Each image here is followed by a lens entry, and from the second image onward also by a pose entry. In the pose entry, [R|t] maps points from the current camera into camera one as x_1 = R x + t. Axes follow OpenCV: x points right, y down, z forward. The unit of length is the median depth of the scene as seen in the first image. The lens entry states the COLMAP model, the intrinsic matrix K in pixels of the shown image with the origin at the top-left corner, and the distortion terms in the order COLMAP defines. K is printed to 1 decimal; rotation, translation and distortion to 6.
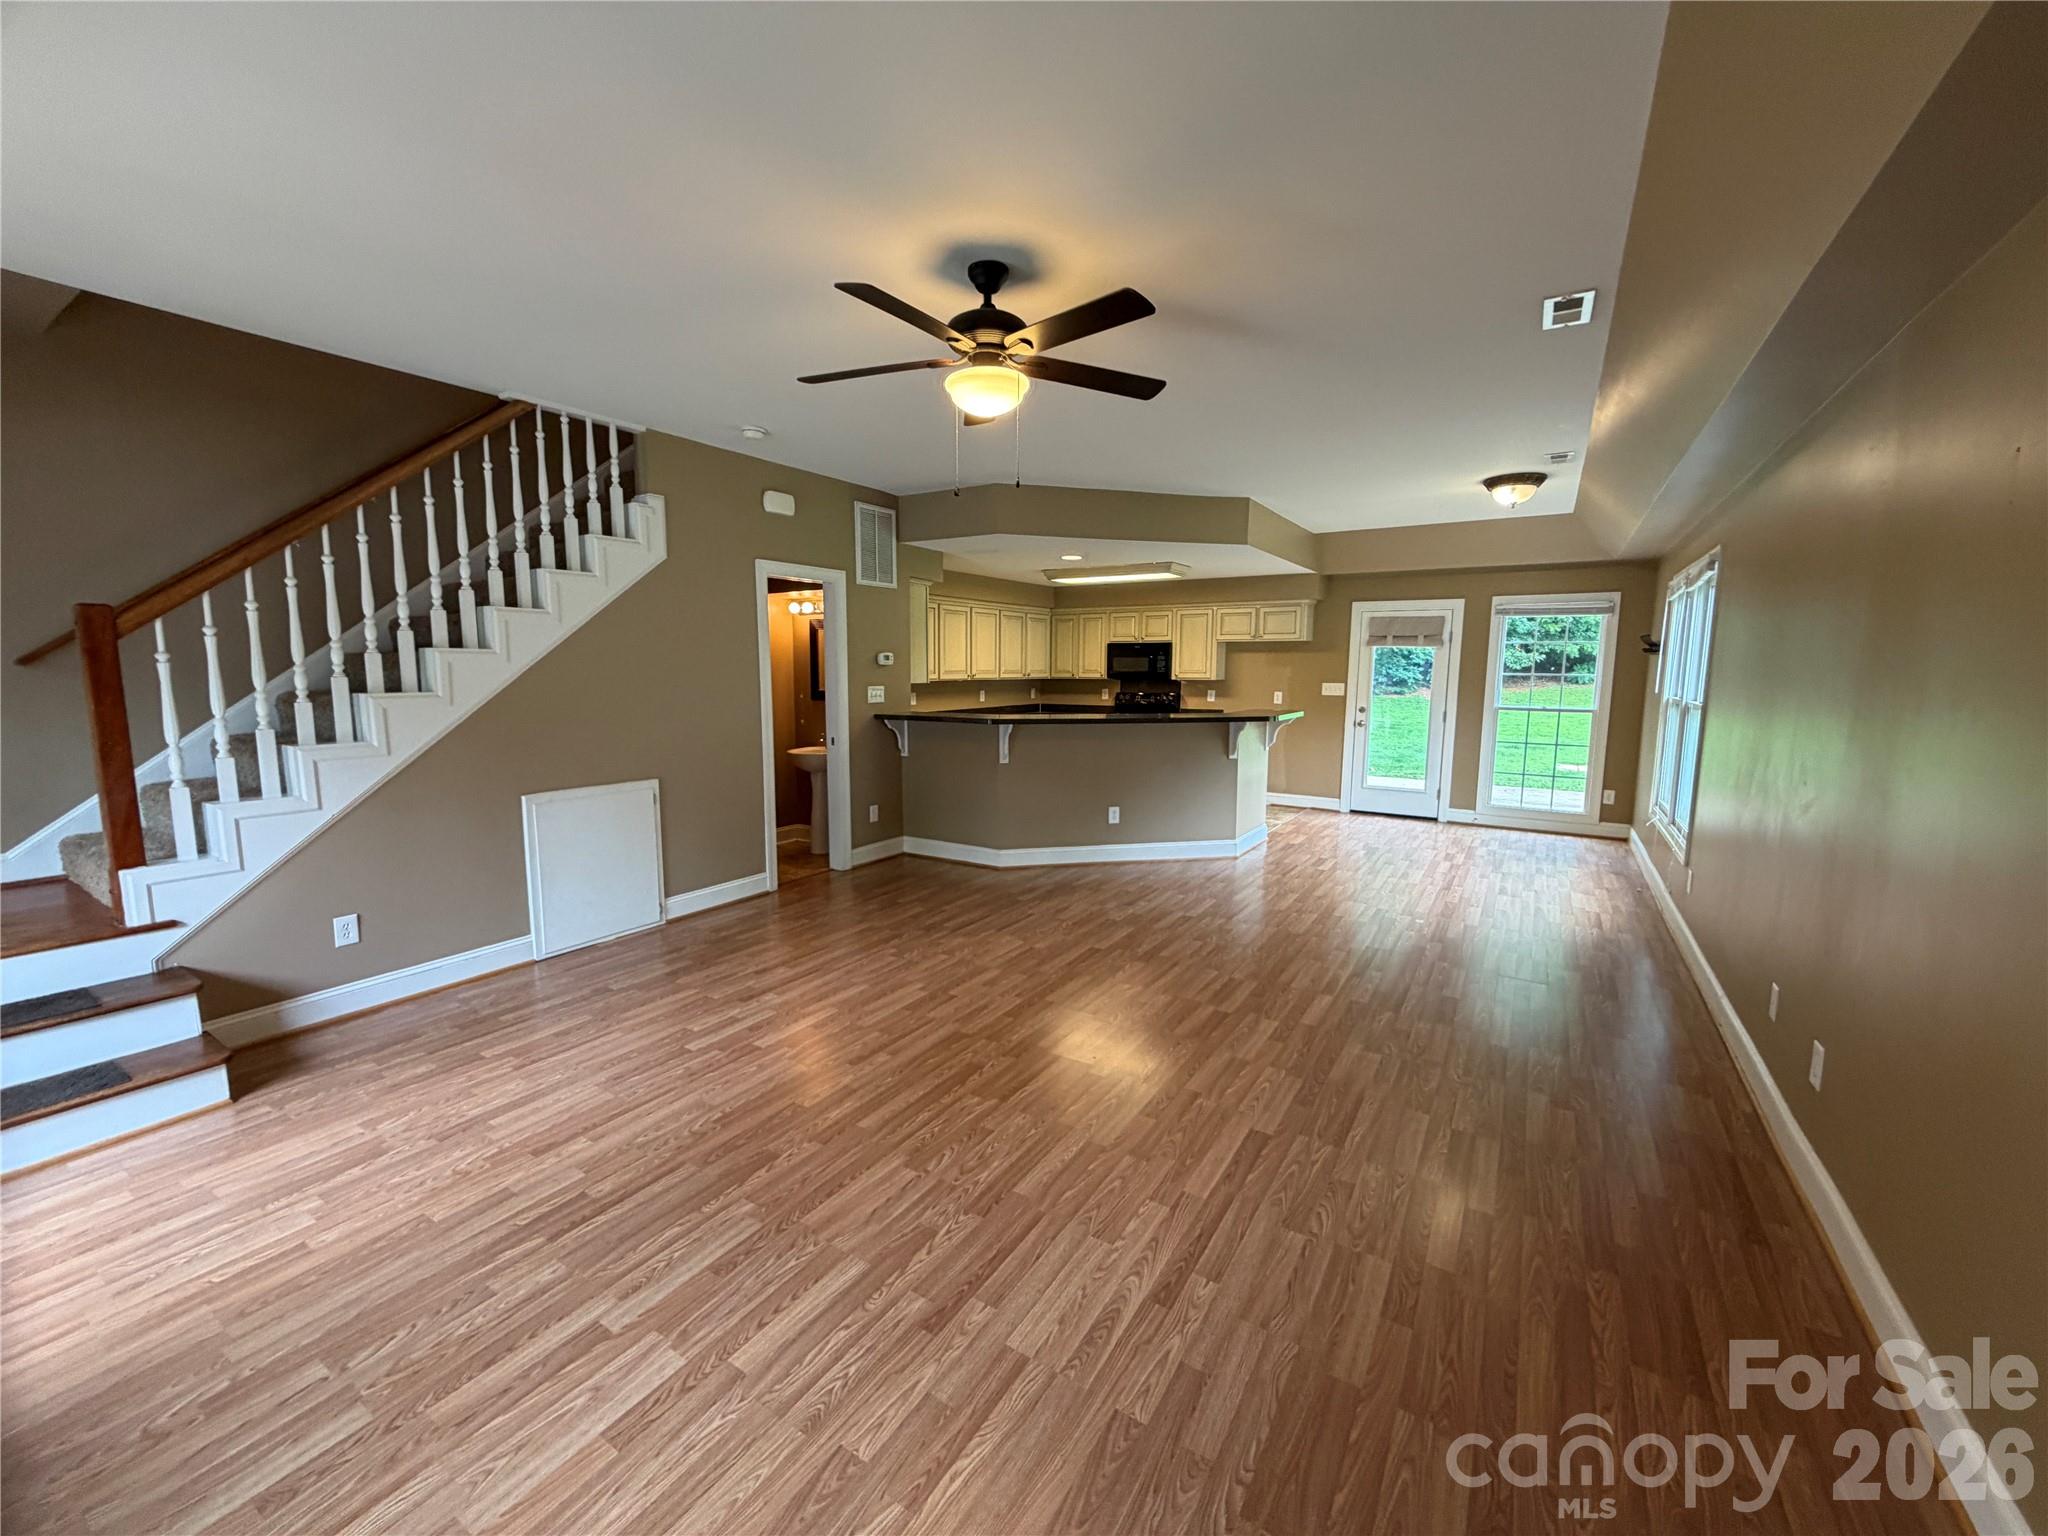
lens RADIAL K [[812.2, 0, 1020.2], [0, 812.2, 755.9], [0, 0, 1]] dist [0.001502, -0.000021]
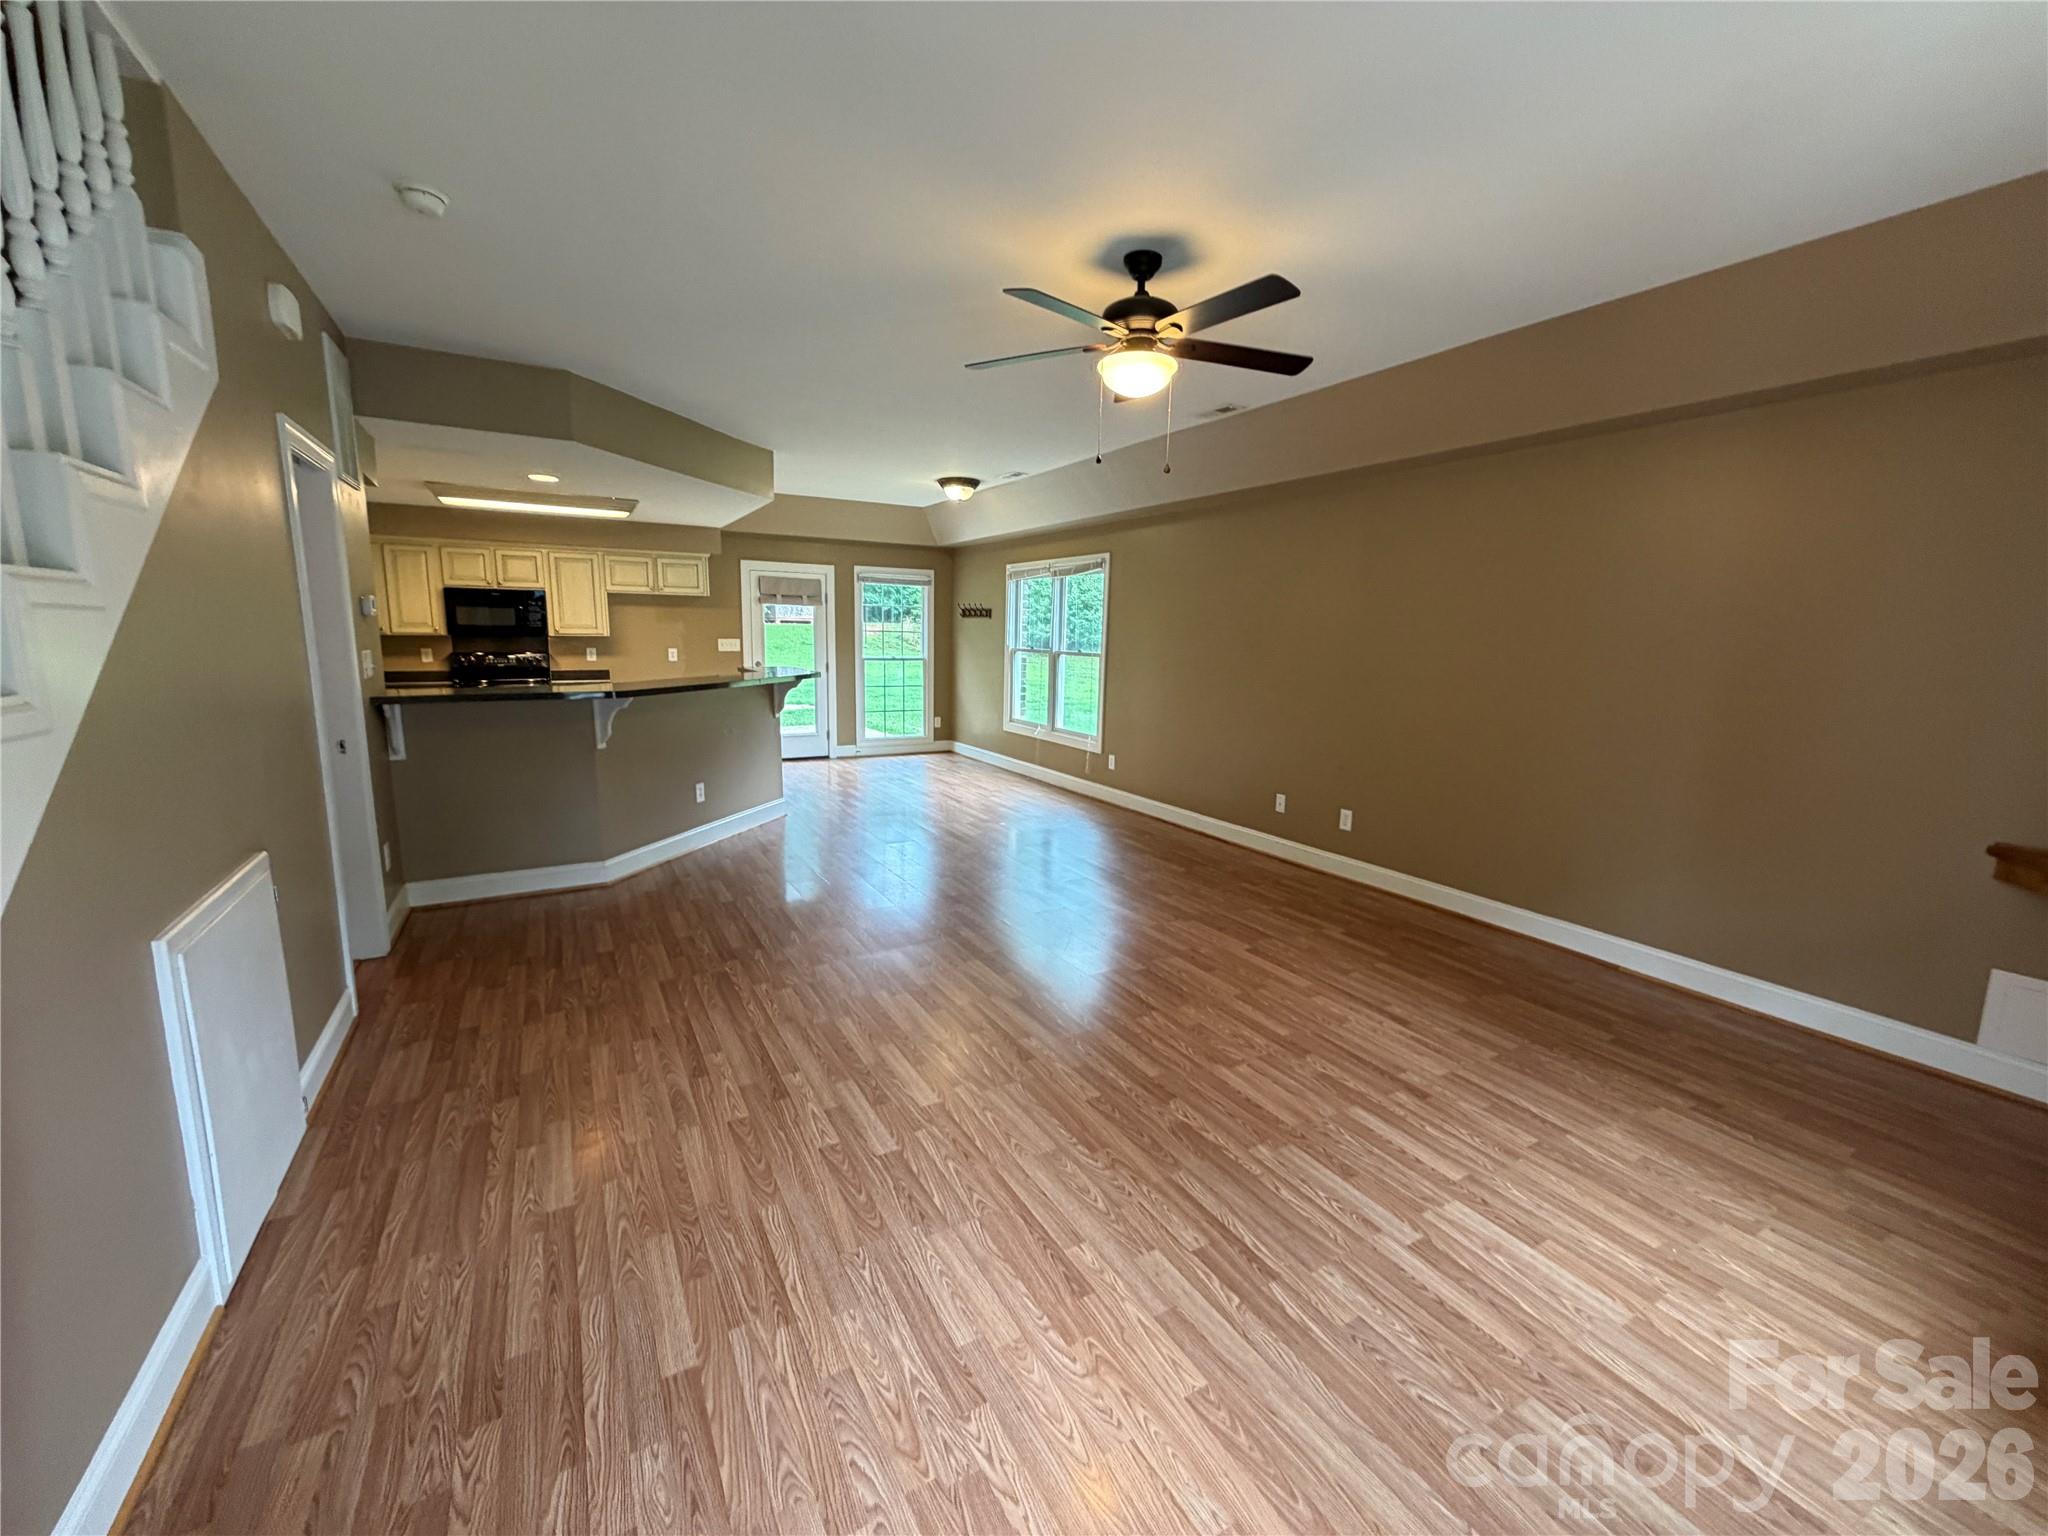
lens RADIAL K [[812.2, 0, 1006.8], [0, 812.2, 762.5], [0, 0, 1]] dist [0.001502, -0.000021]
pose [[0.476437, -0.139138, 0.868129, -0.464294], [0.080423, 0.990156, 0.114559, -0.032642], [-0.875523, 0.015237, 0.482937, 0.265890]]
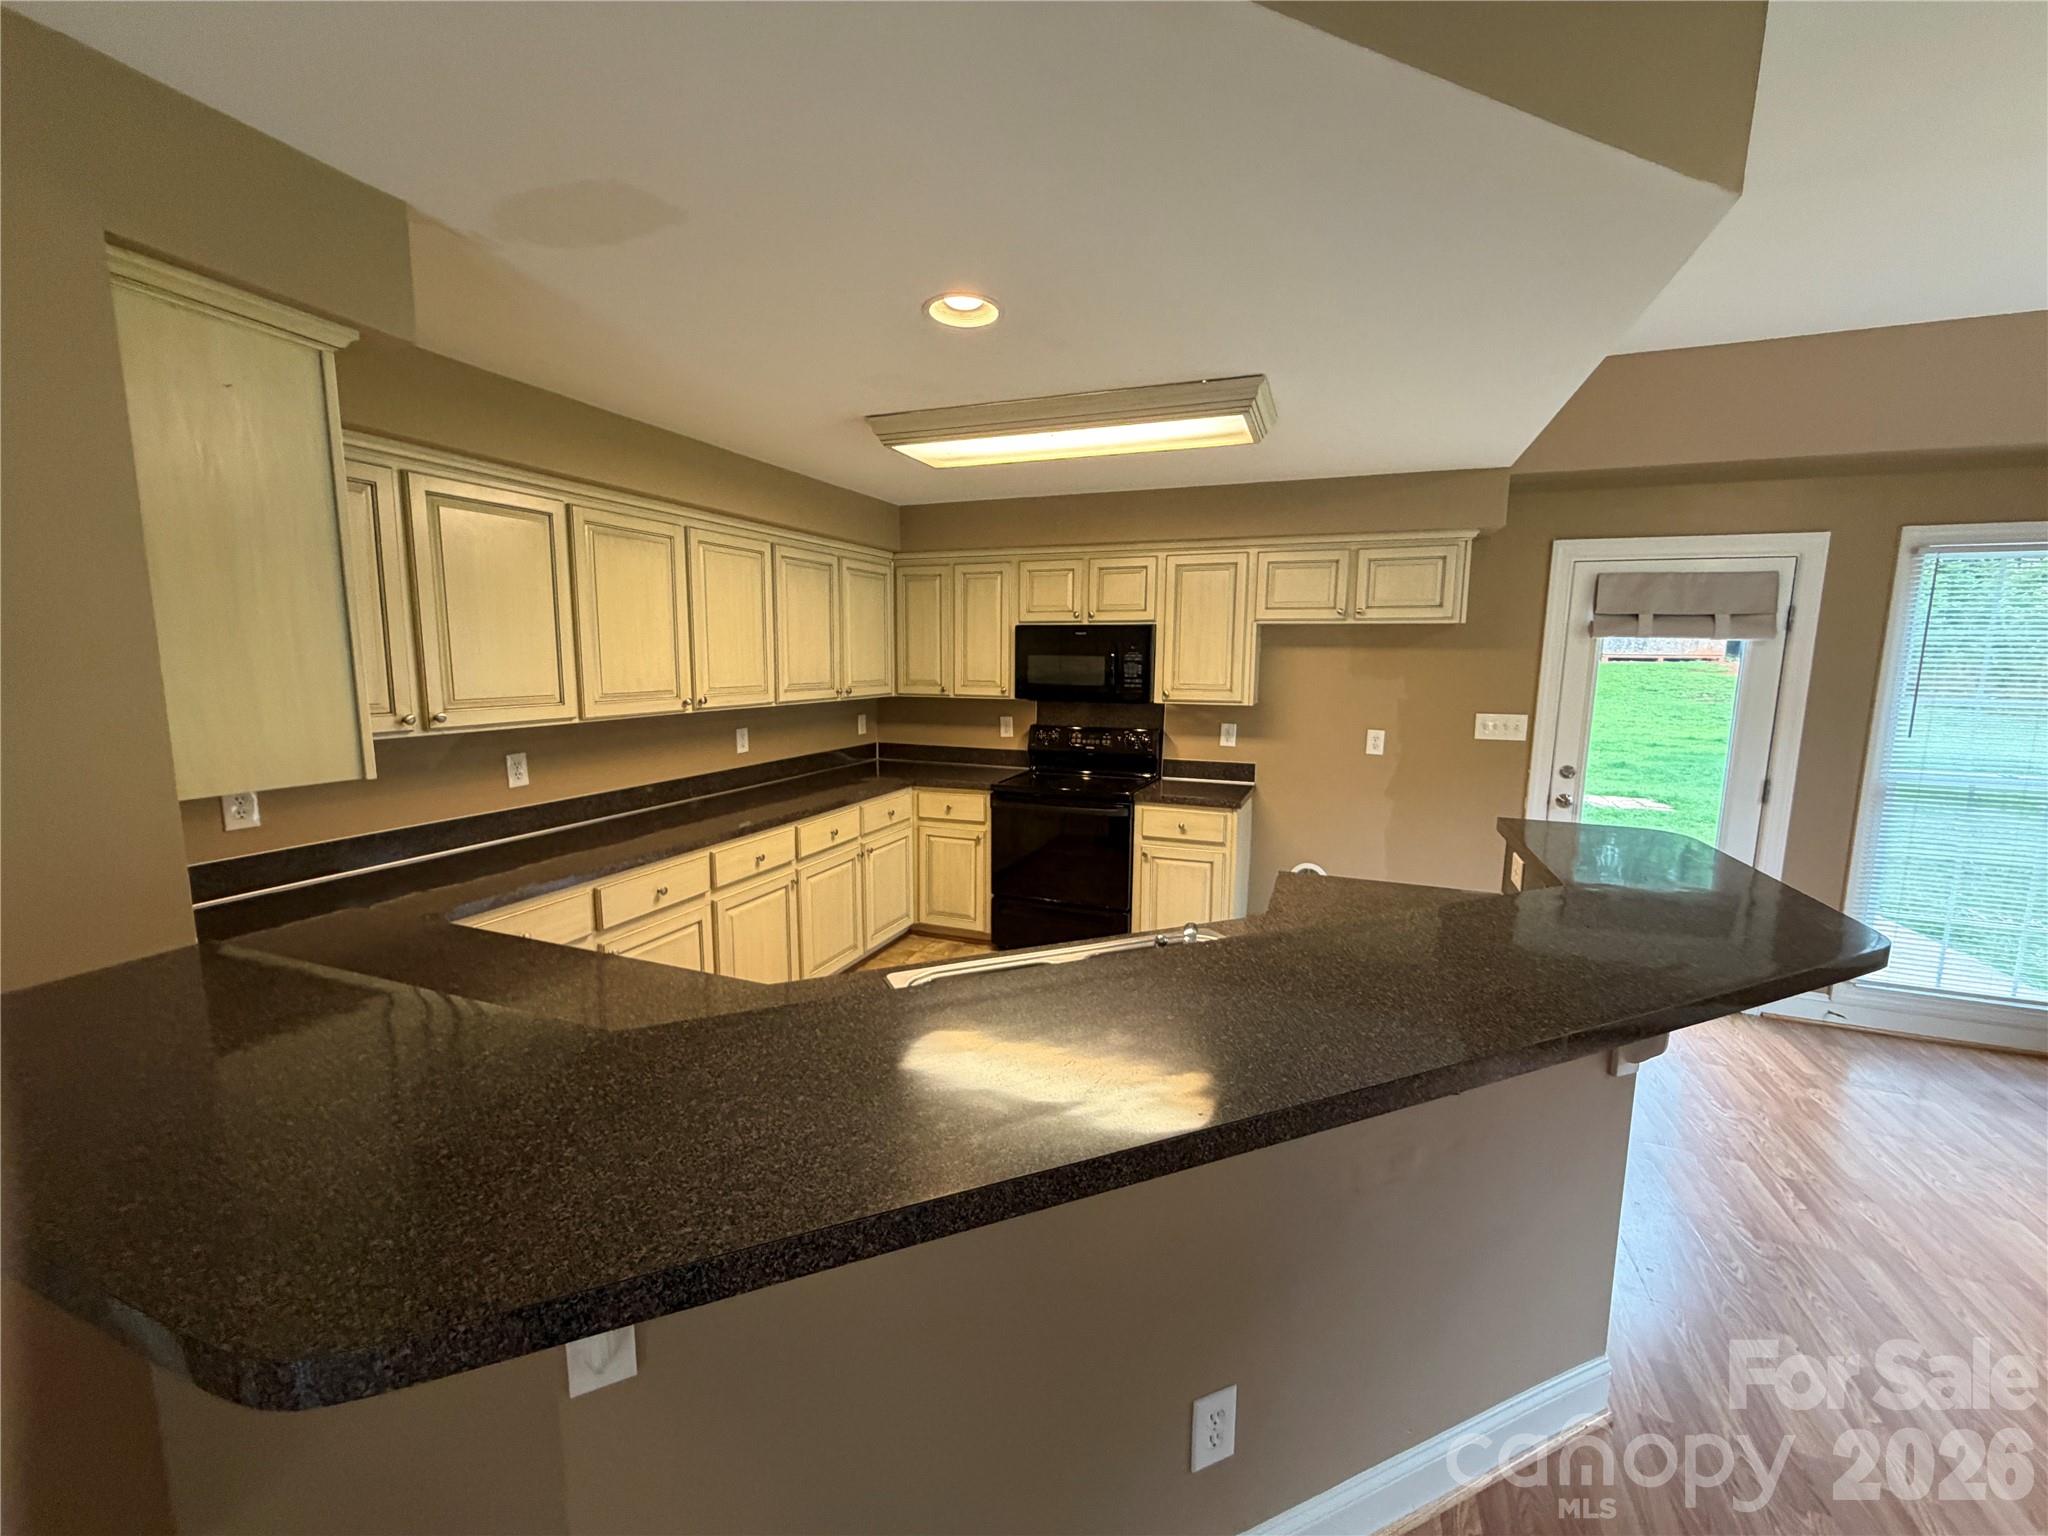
lens RADIAL K [[812.2, 0, 1026.3], [0, 812.2, 763.0], [0, 0, 1]] dist [0.001502, -0.000021]
pose [[0.981214, -0.020596, 0.191819, 0.029784], [0.015764, 0.999520, 0.026686, -0.102232], [-0.192276, -0.023161, 0.981067, 0.768547]]
